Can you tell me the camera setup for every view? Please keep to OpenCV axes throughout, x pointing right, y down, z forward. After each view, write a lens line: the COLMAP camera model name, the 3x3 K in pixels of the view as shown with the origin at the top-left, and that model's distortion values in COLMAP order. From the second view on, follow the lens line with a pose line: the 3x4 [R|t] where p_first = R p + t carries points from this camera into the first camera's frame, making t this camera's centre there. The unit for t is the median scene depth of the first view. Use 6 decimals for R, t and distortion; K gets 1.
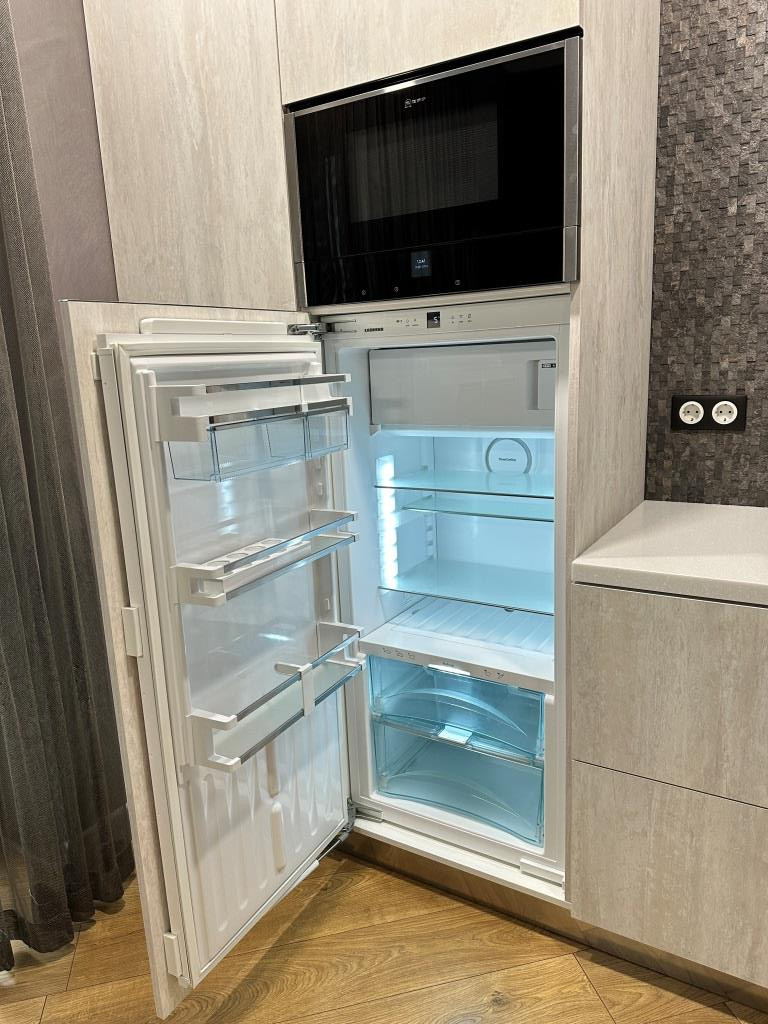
lens RADIAL K [[725.2, 0, 386.6], [0, 725.2, 510.7], [0, 0, 1]] dist [0.012558, -0.015427]
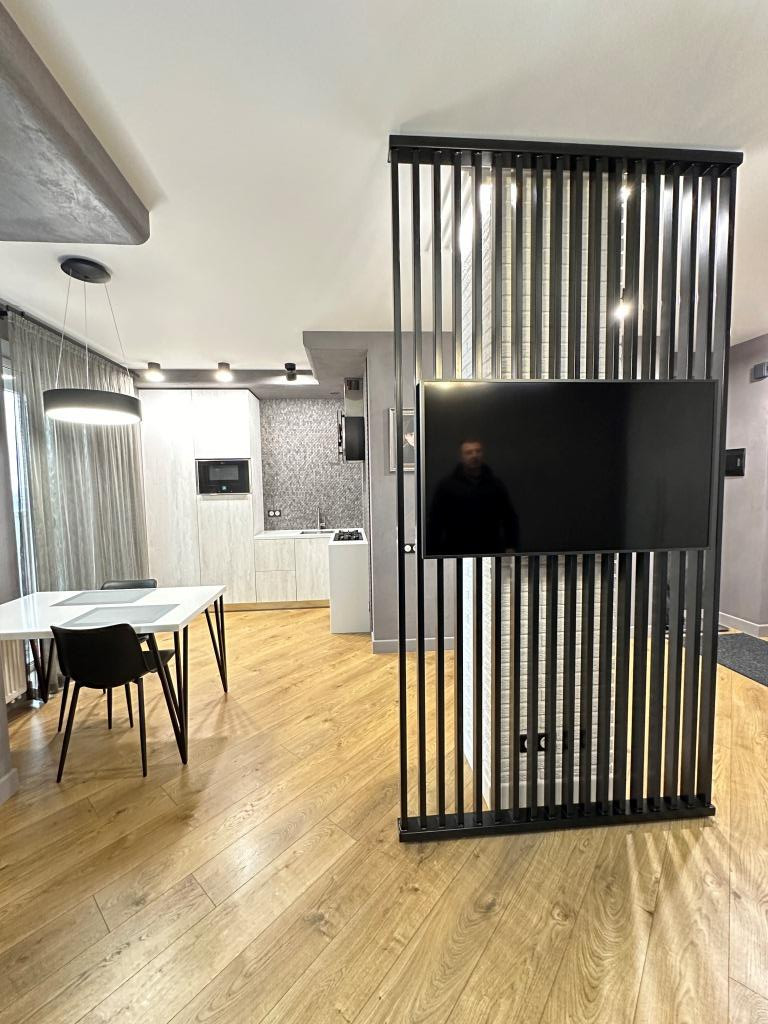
lens RADIAL K [[408.6, 0, 384.0], [0, 408.6, 513.2], [0, 0, 1]] dist [-0.004252, 0.001161]
pose [[0.805799, -0.010578, 0.592095, -0.768775], [0.110398, 0.984996, -0.132646, 0.390568], [-0.581808, 0.172252, 0.794877, -2.071083]]
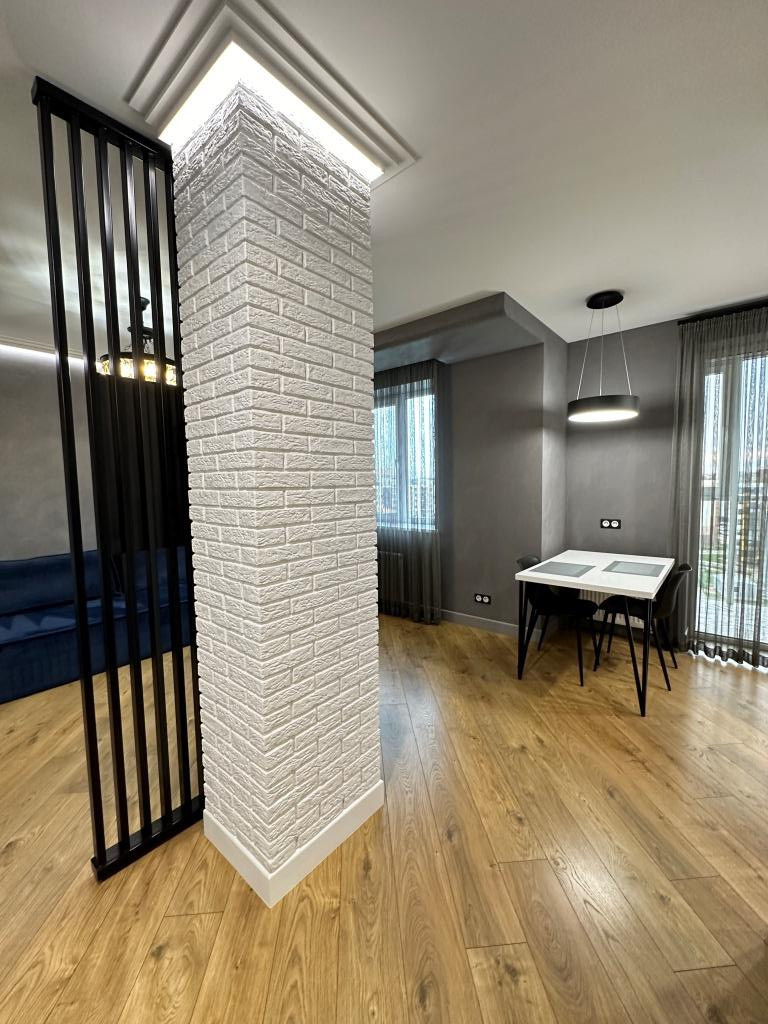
lens RADIAL K [[408.6, 0, 383.8], [0, 408.6, 512.7], [0, 0, 1]] dist [-0.004252, 0.001161]
pose [[-0.153967, 0.119142, -0.980867, 1.295687], [-0.190783, 0.970438, 0.147823, 0.076262], [0.969482, 0.209893, -0.126685, -0.983424]]
